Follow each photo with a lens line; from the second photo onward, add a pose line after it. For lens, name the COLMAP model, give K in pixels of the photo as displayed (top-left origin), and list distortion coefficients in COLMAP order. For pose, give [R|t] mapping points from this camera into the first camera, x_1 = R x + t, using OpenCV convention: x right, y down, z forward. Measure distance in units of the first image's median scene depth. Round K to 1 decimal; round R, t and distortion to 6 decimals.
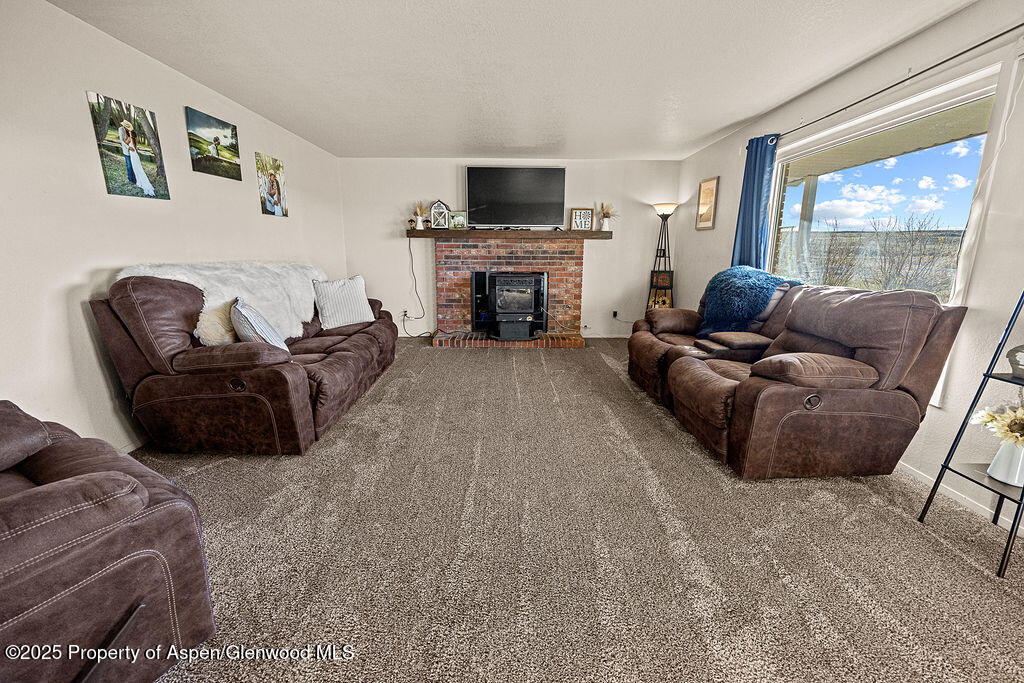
lens RADIAL K [[429.2, 0, 516.8], [0, 429.2, 339.2], [0, 0, 1]] dist [0.003929, -0.000158]
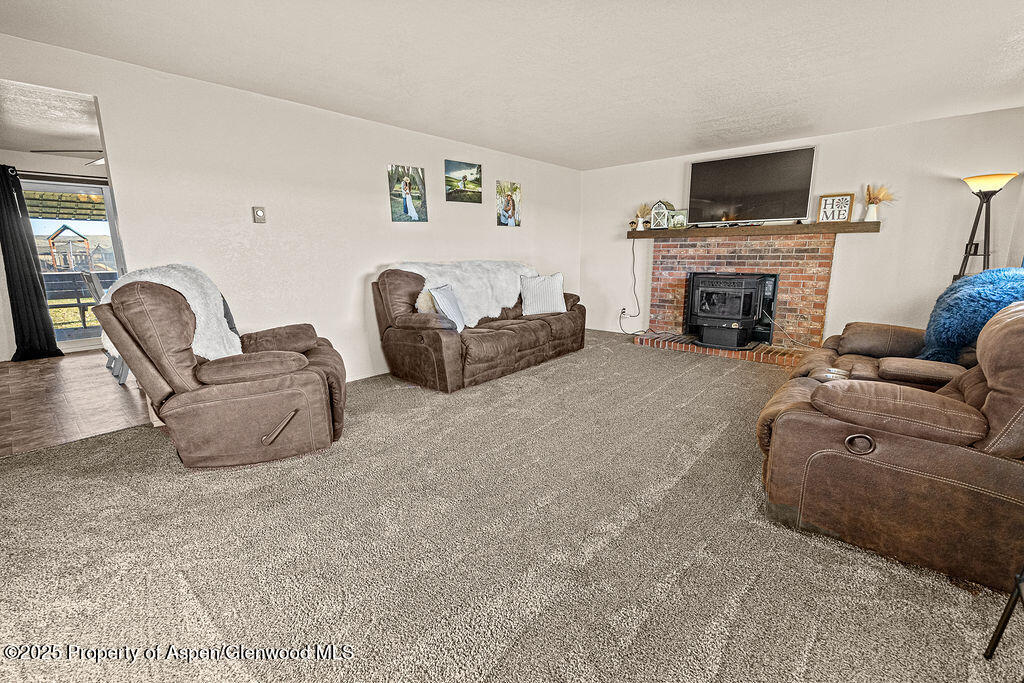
lens RADIAL K [[450.7, 0, 512.0], [0, 450.7, 341.5], [0, 0, 1]] dist [0.005522, 0.000240]
pose [[0.741476, 0.118580, -0.660419, 0.502099], [-0.122006, 0.991679, 0.041079, 0.004889], [0.659794, 0.050115, 0.749773, -0.010944]]
